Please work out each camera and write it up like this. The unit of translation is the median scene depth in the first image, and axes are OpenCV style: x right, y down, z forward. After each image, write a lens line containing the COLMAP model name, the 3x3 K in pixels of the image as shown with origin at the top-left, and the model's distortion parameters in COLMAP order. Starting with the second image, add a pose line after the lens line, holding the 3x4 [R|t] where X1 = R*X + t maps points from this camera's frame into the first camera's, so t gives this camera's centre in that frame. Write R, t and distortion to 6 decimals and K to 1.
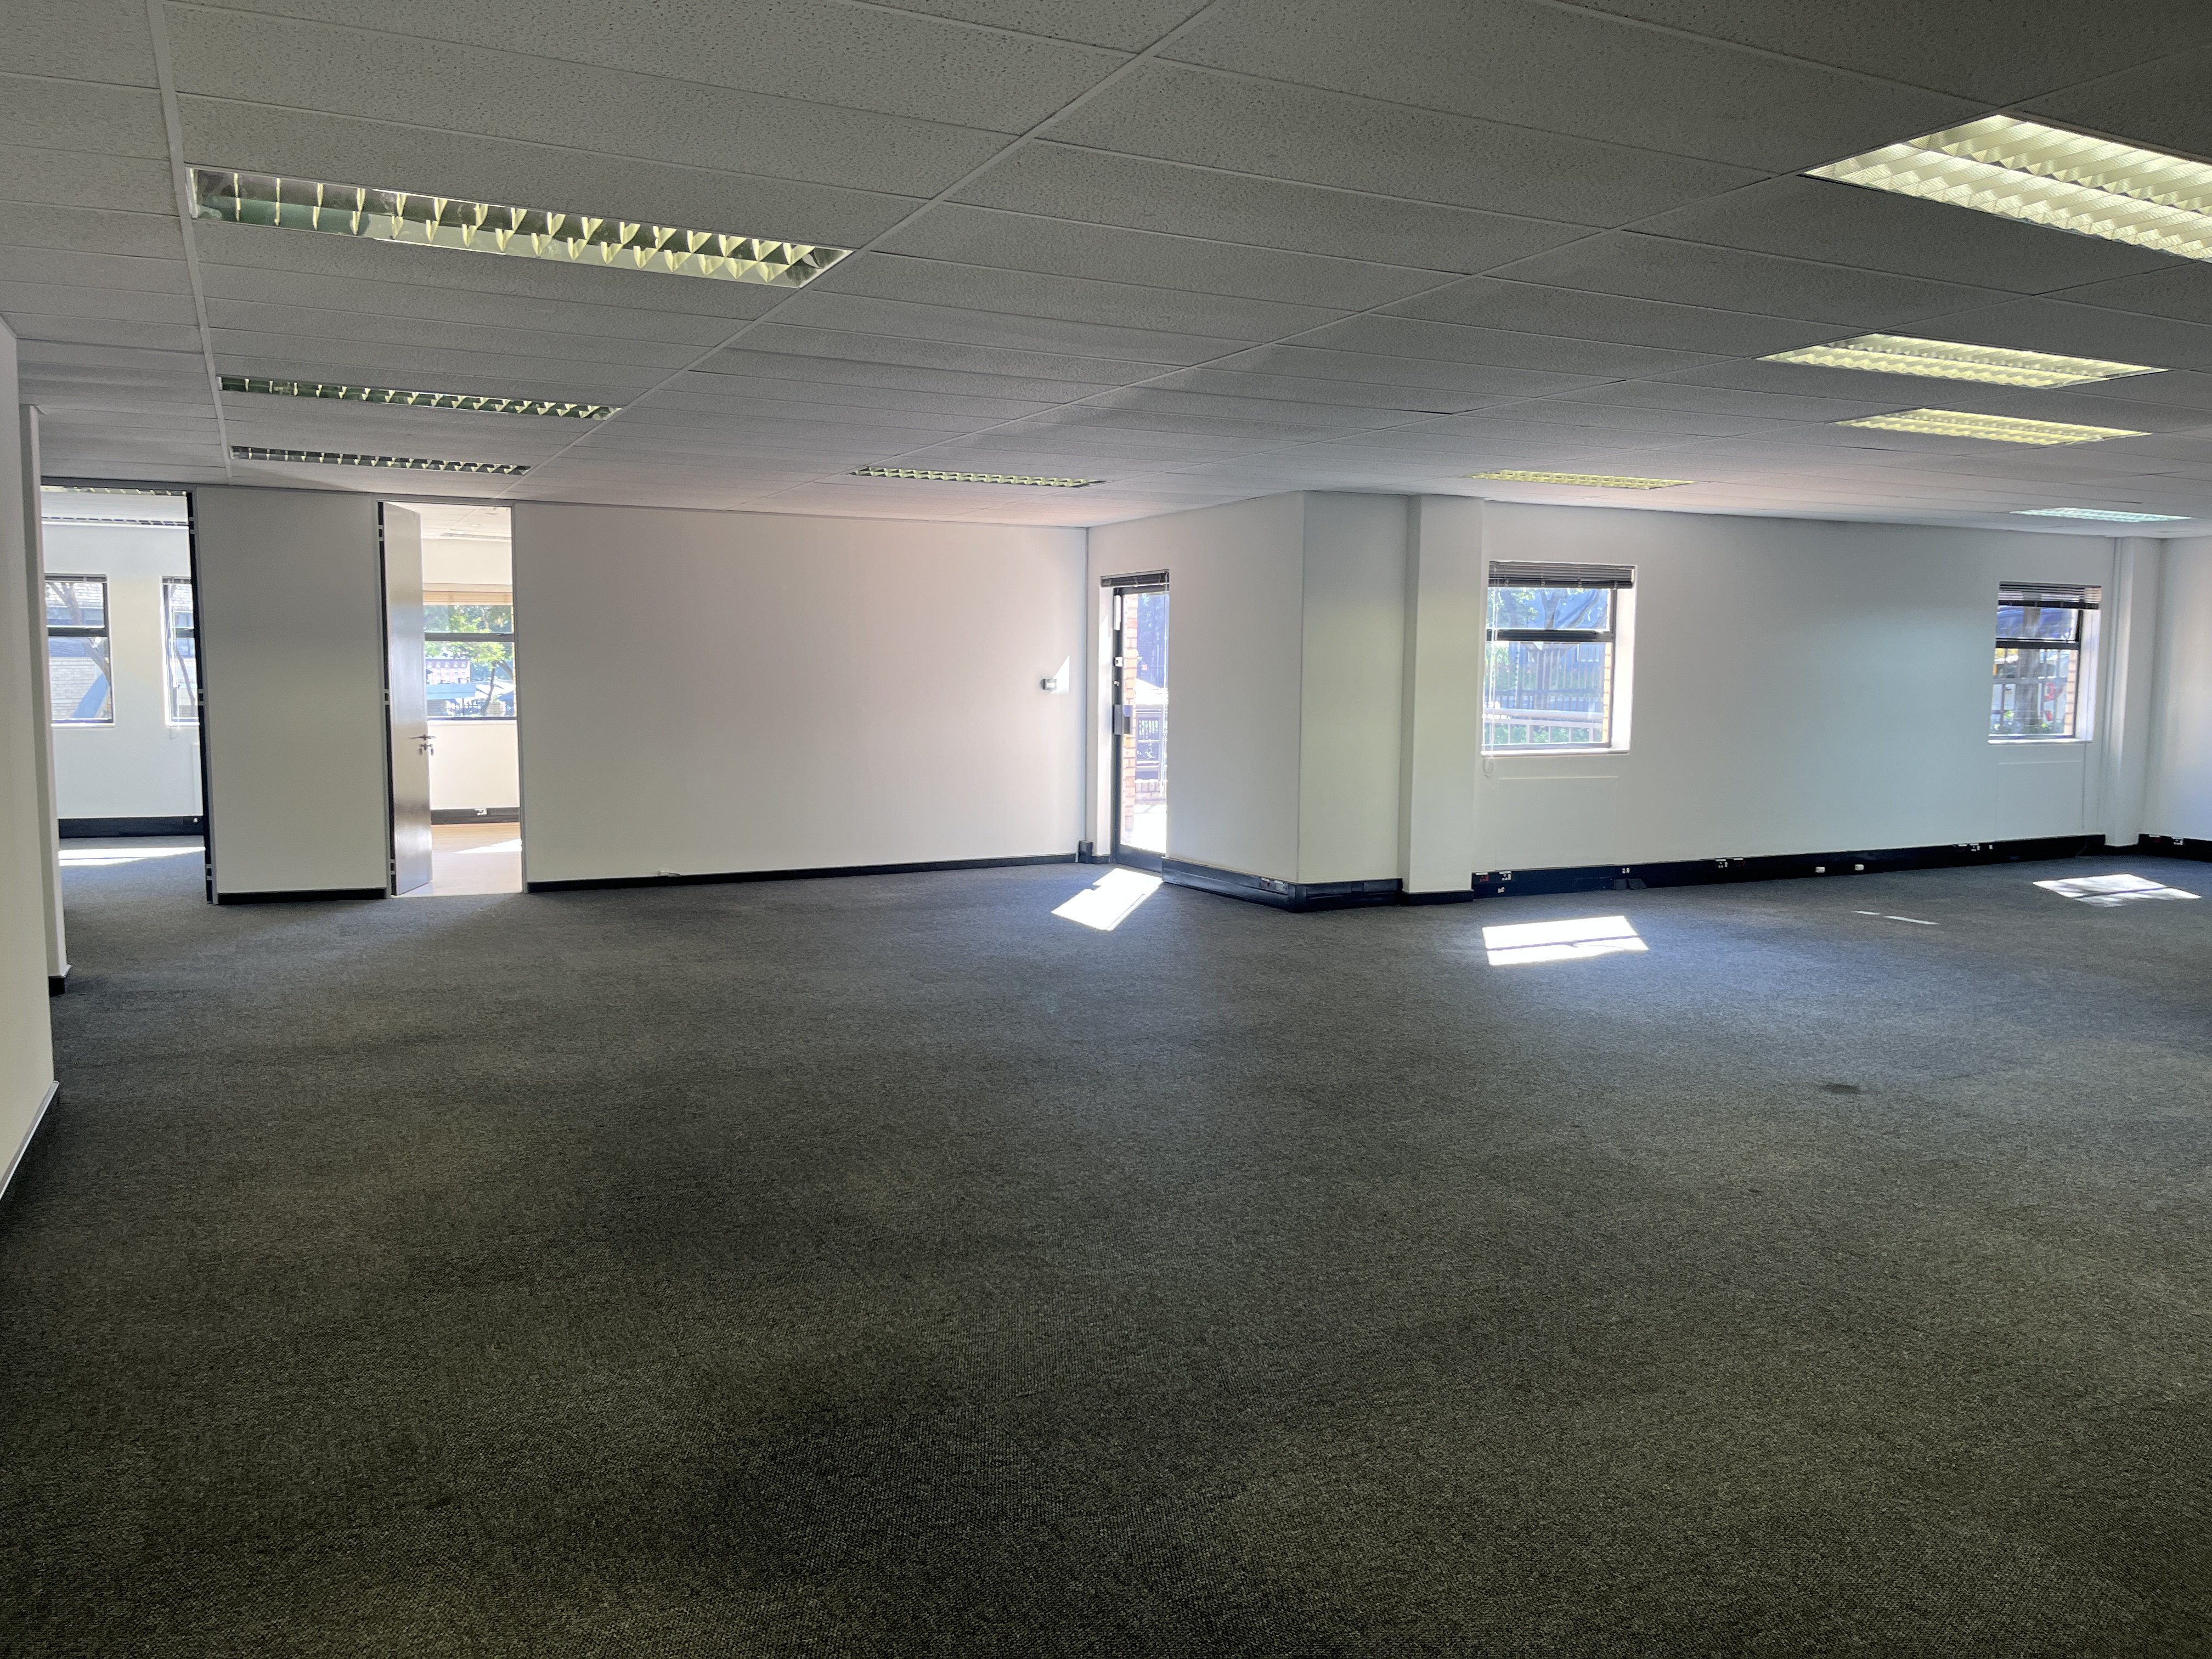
lens RADIAL K [[1705.2, 0, 1123.8], [0, 1705.2, 836.4], [0, 0, 1]] dist [0.063631, -0.105804]
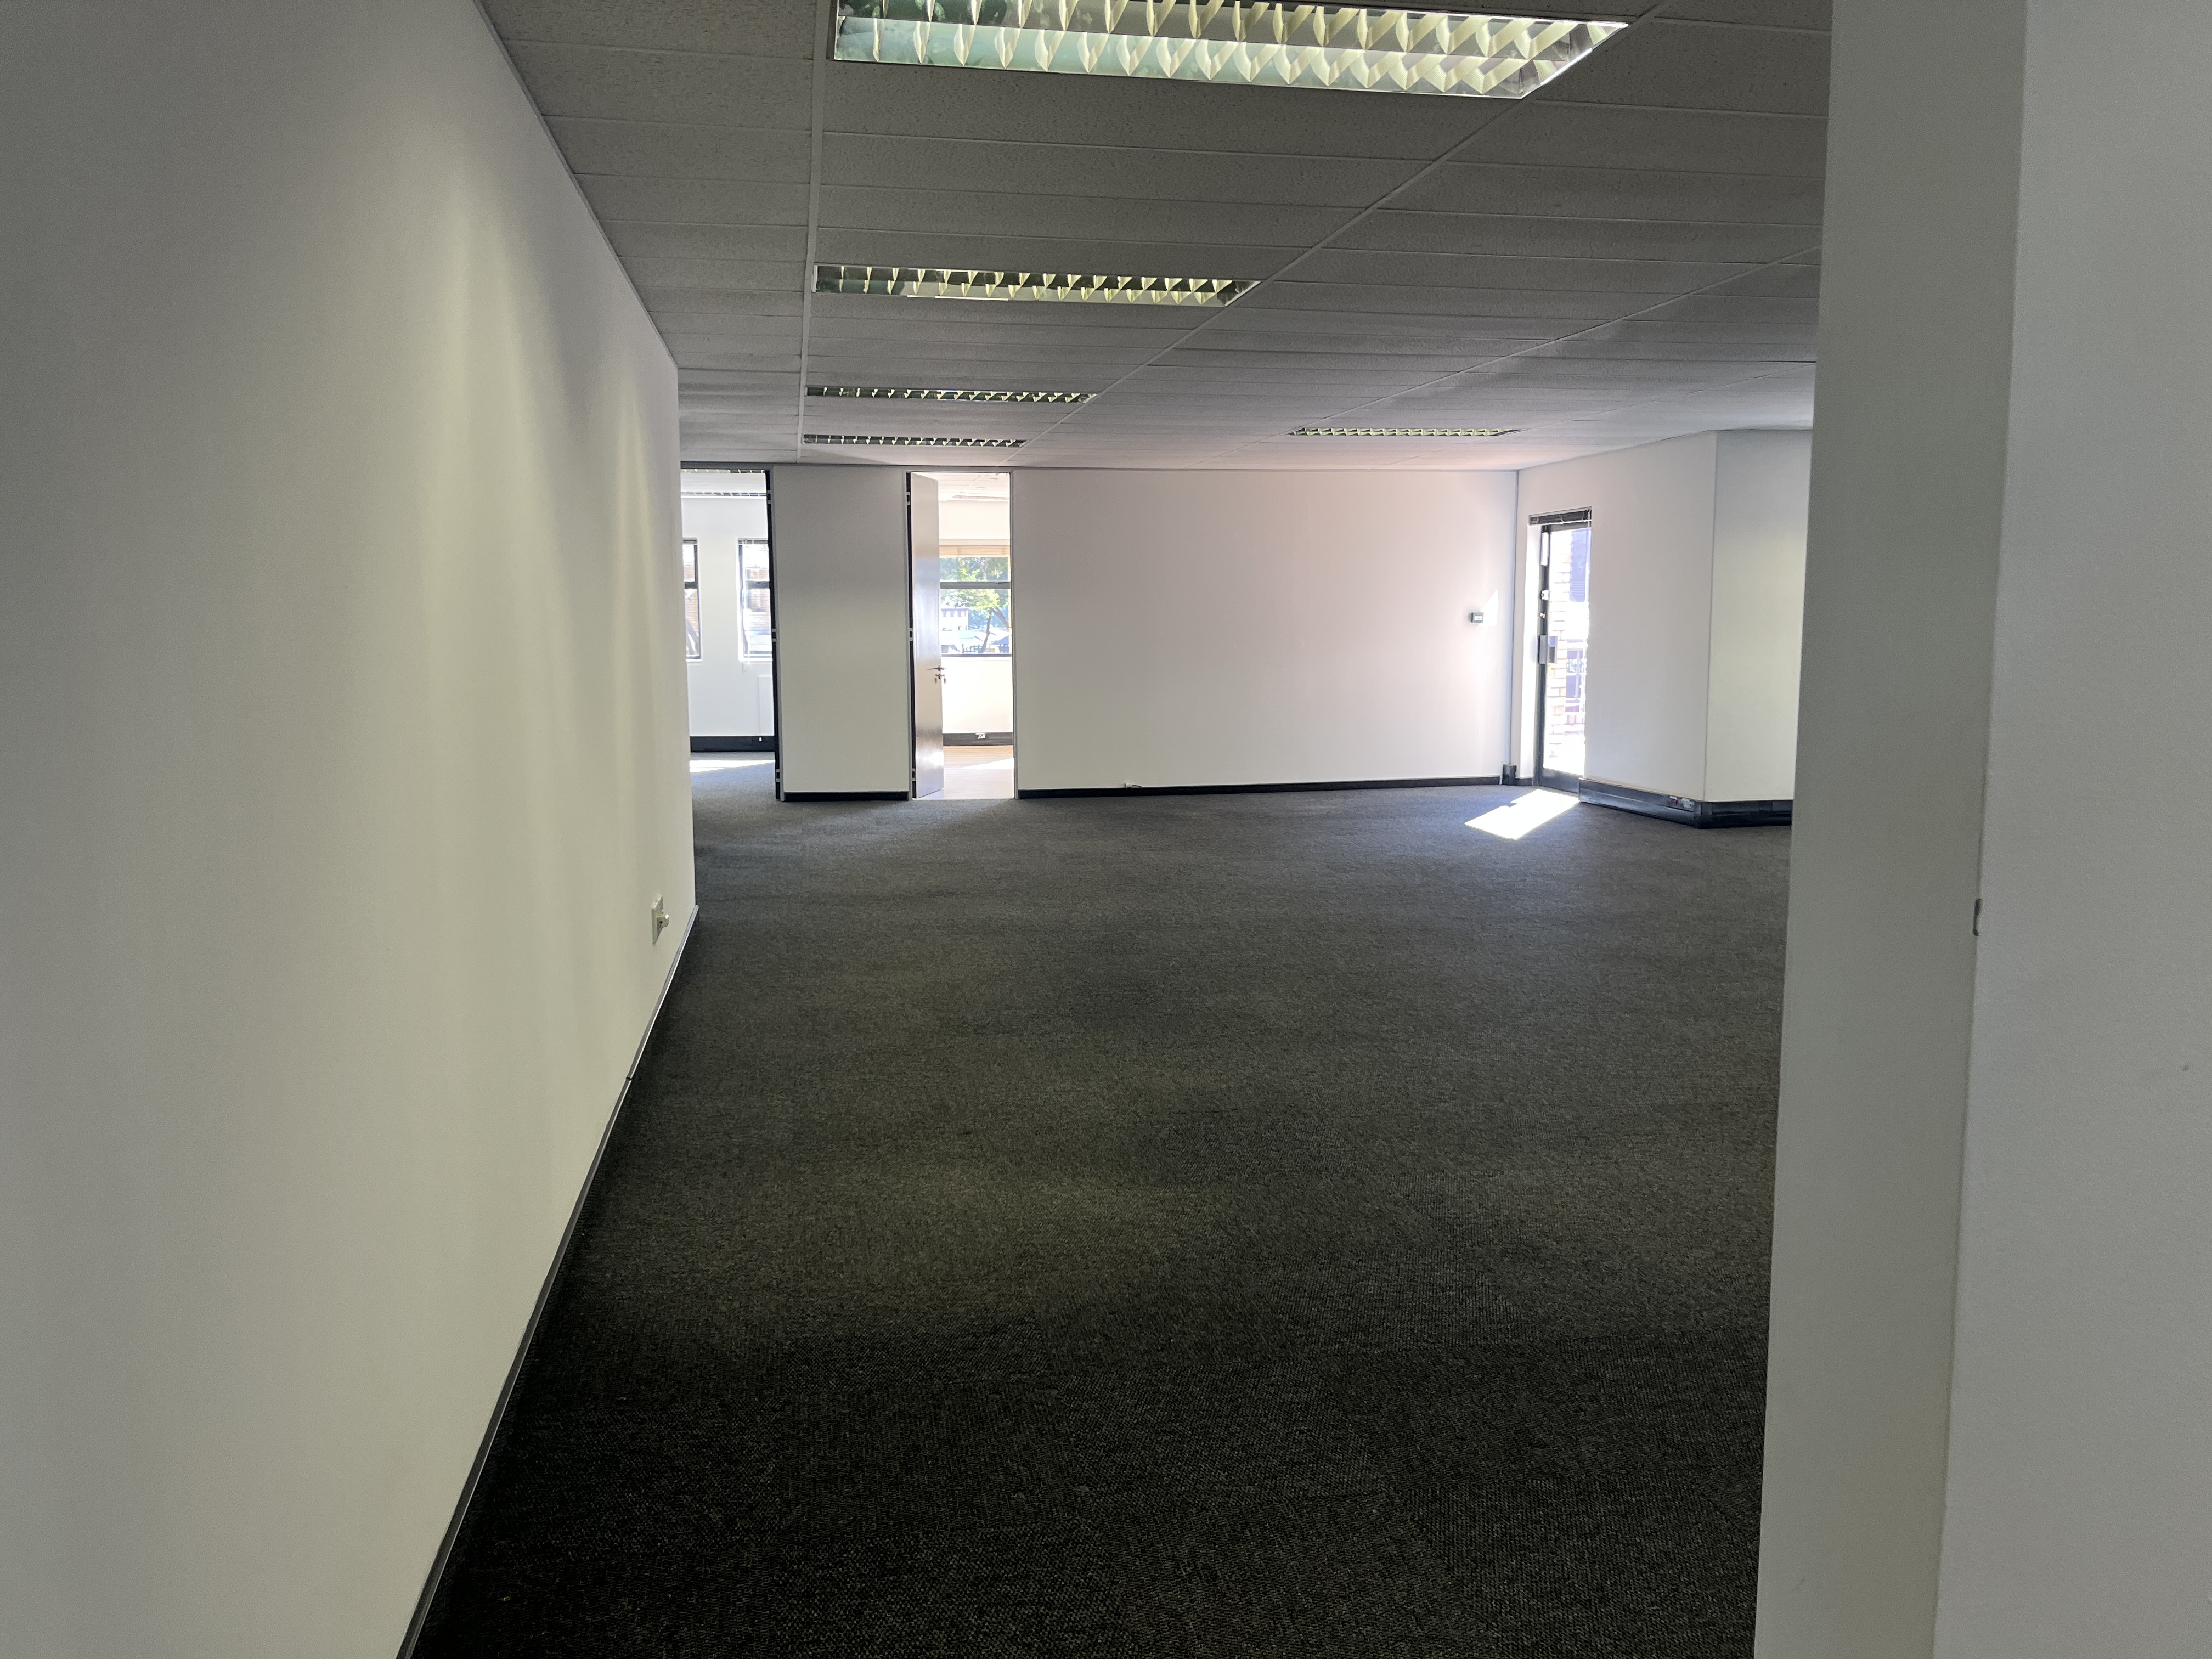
lens RADIAL K [[1682.5, 0, 1097.7], [0, 1682.5, 780.9], [0, 0, 1]] dist [0.083811, -0.100245]
pose [[0.959289, 0.016812, -0.281927, 0.044418], [-0.016107, 0.999859, 0.004815, 0.018832], [0.281968, -0.000078, 0.959424, -0.134352]]
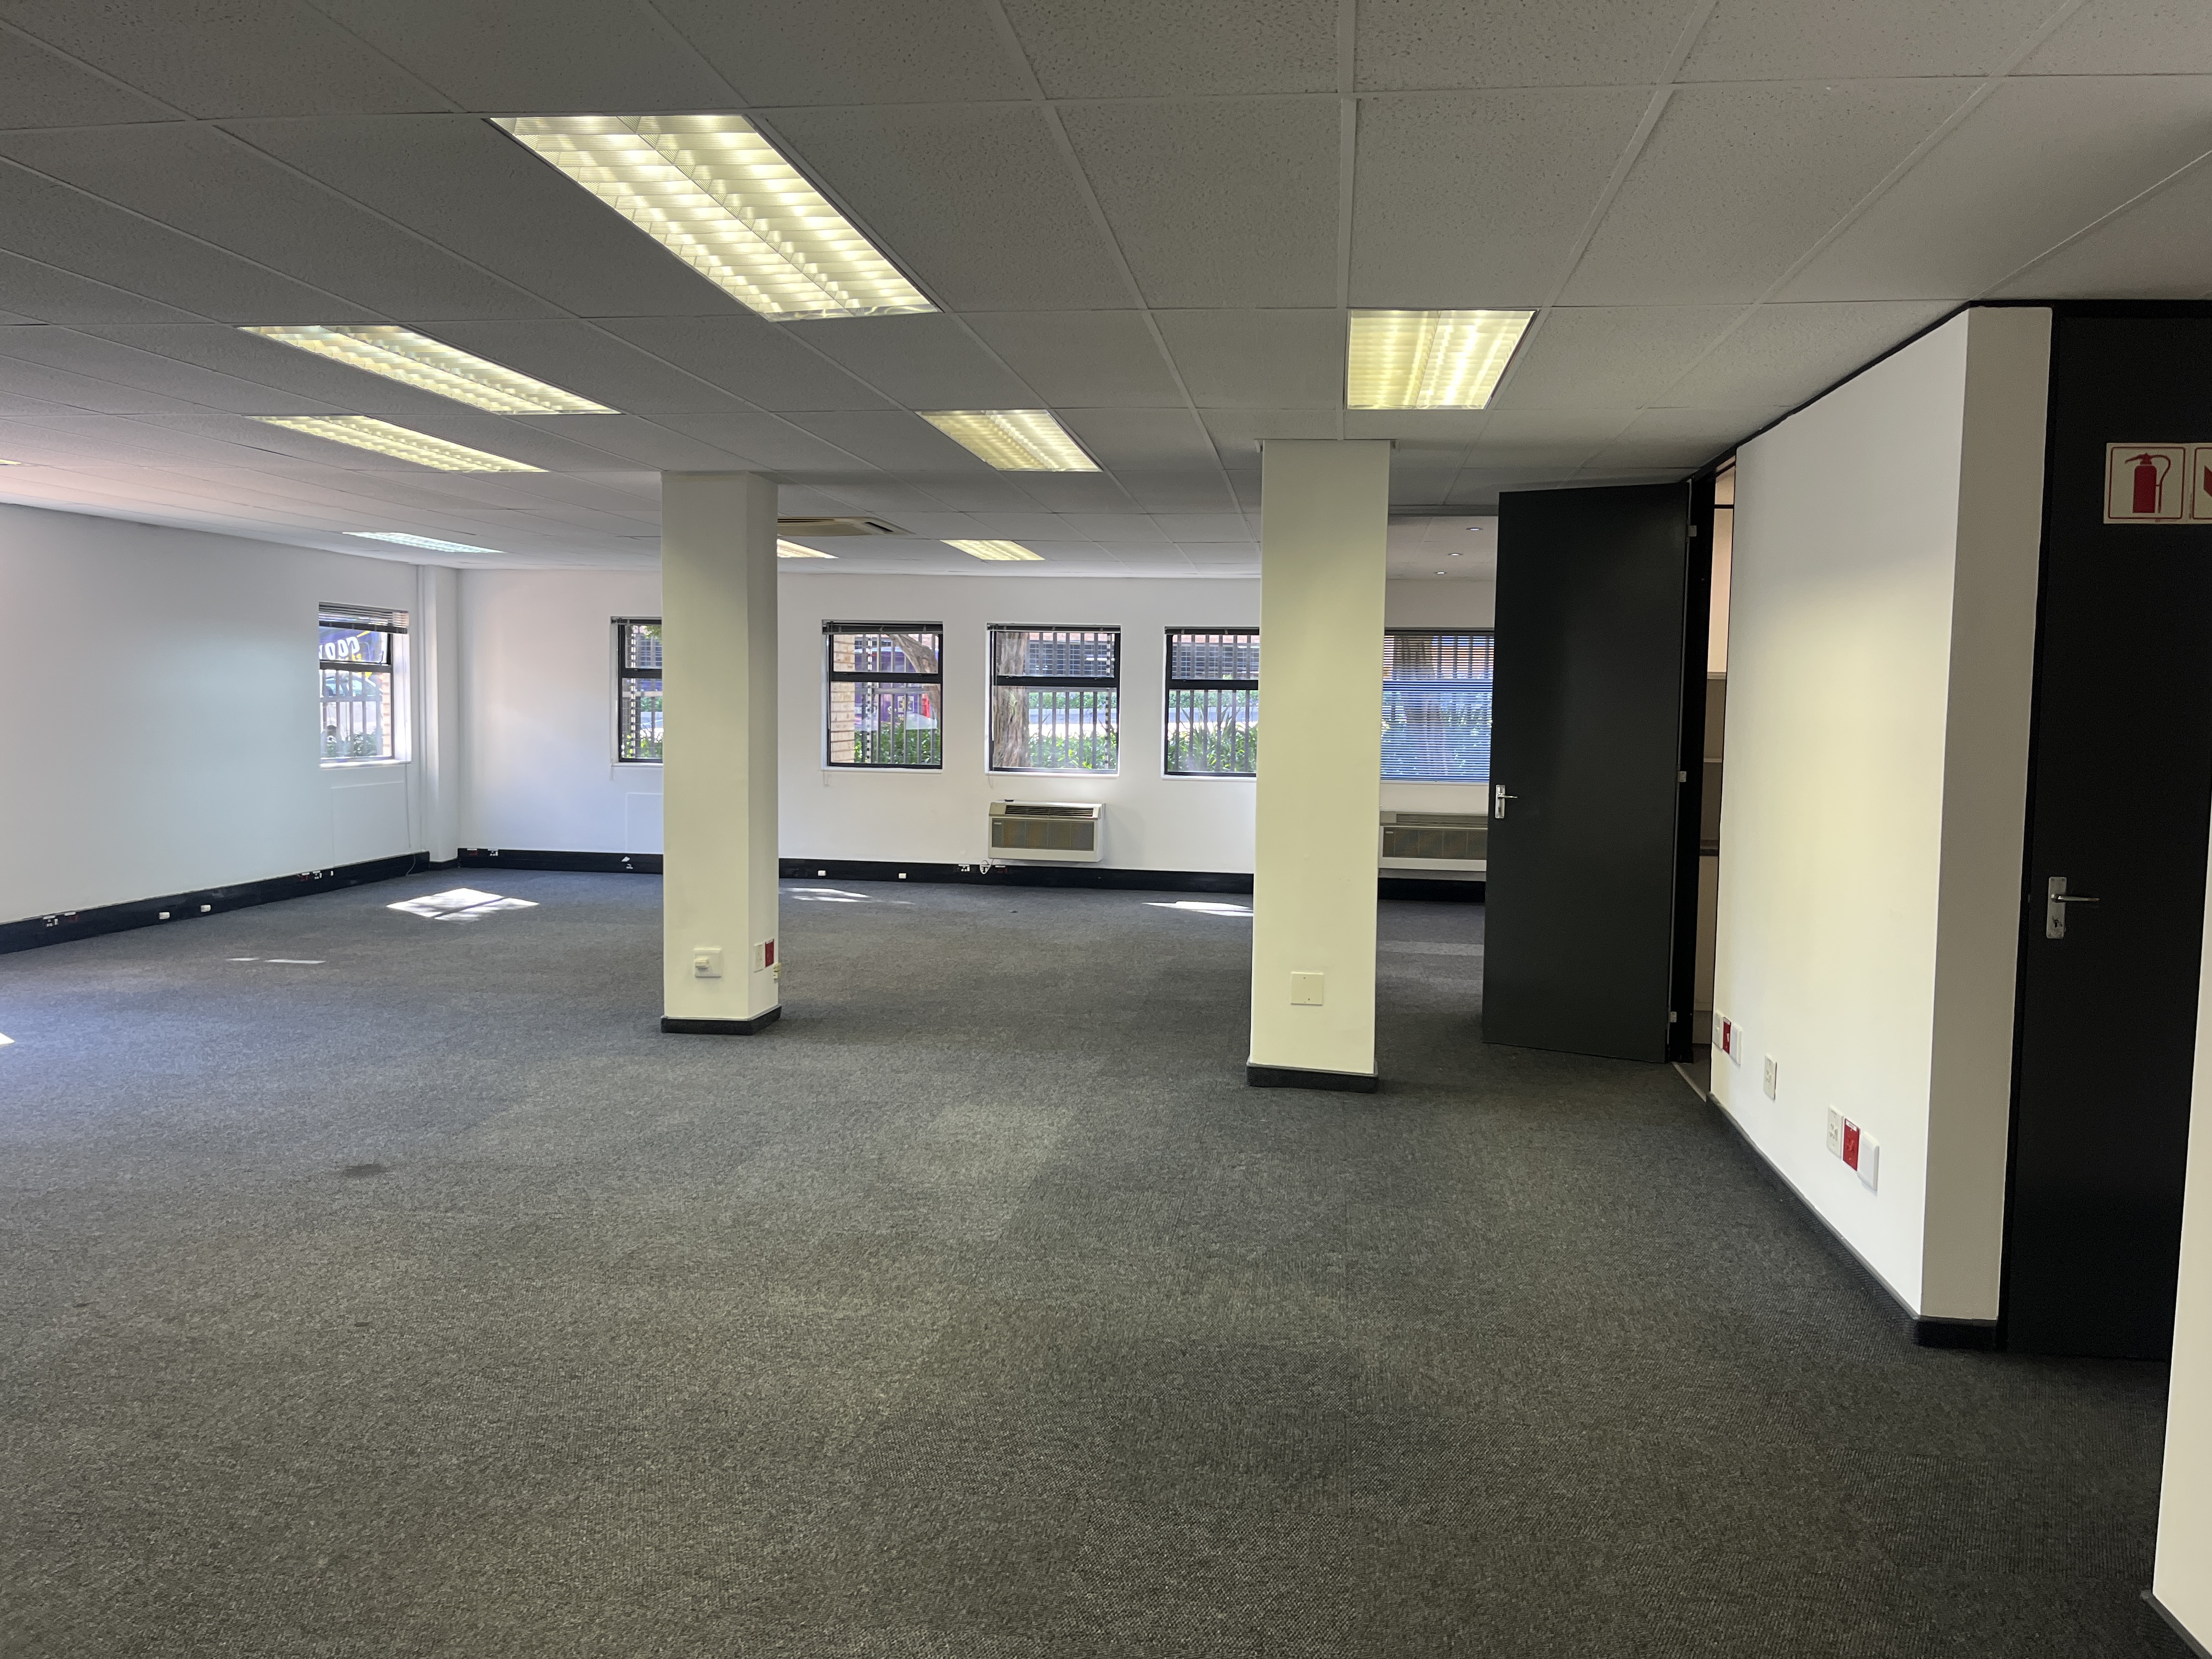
lens RADIAL K [[1658.4, 0, 1128.1], [0, 1658.4, 800.8], [0, 0, 1]] dist [0.057714, -0.096378]
pose [[0.540075, -0.048470, 0.840220, -0.049826], [0.071112, 0.997398, 0.011828, -0.014889], [-0.838607, 0.053361, 0.542116, 0.113518]]
